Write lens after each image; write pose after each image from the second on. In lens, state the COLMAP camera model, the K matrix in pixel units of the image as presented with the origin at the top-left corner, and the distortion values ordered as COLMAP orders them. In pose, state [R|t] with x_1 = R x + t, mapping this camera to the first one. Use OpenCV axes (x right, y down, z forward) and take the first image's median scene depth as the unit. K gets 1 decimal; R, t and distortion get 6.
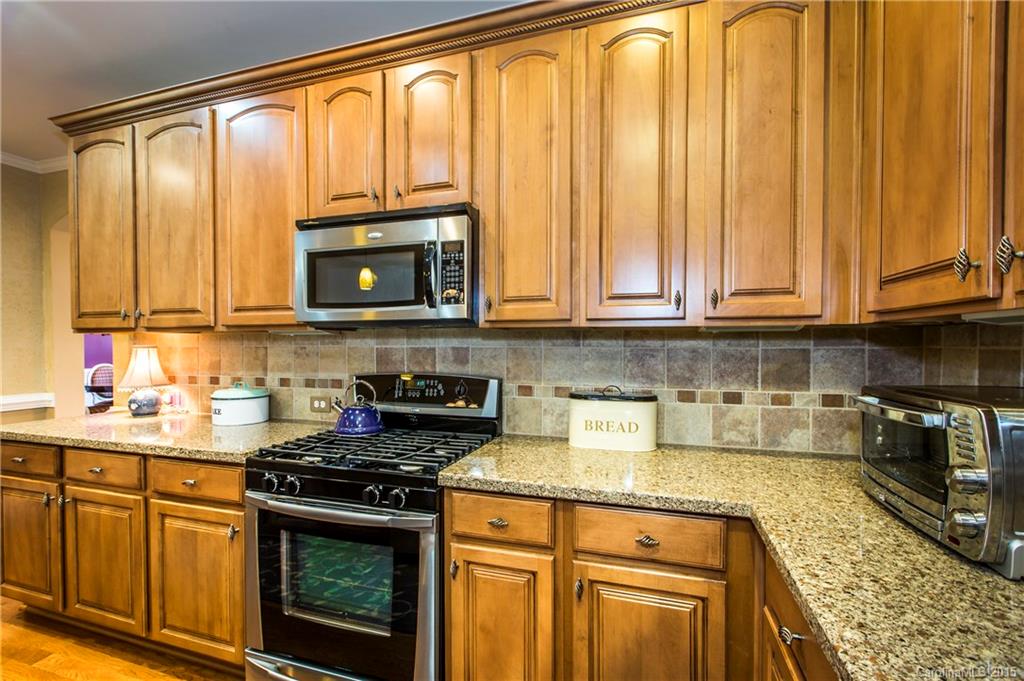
lens RADIAL K [[461.3, 0, 510.7], [0, 461.3, 348.2], [0, 0, 1]] dist [0.005134, 0.000098]
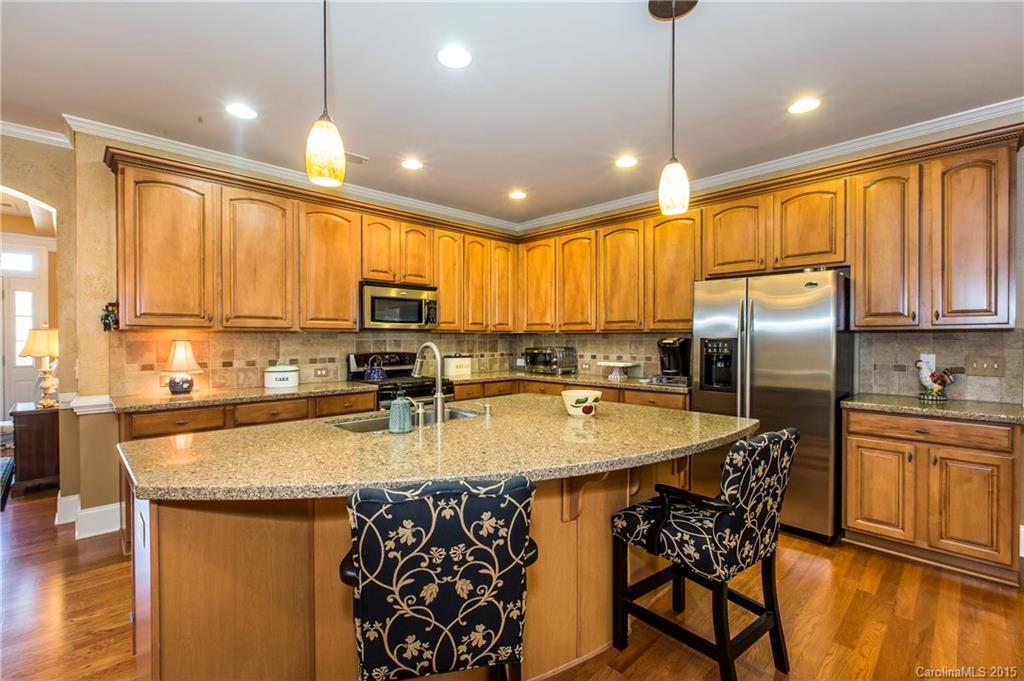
lens RADIAL K [[461.3, 0, 511.5], [0, 461.3, 340.5], [0, 0, 1]] dist [0.005134, 0.000098]
pose [[0.465613, -0.002551, 0.884985, -1.800140], [0.009135, 0.999956, -0.001924, 0.009867], [-0.884941, 0.008980, 0.465616, -0.518697]]
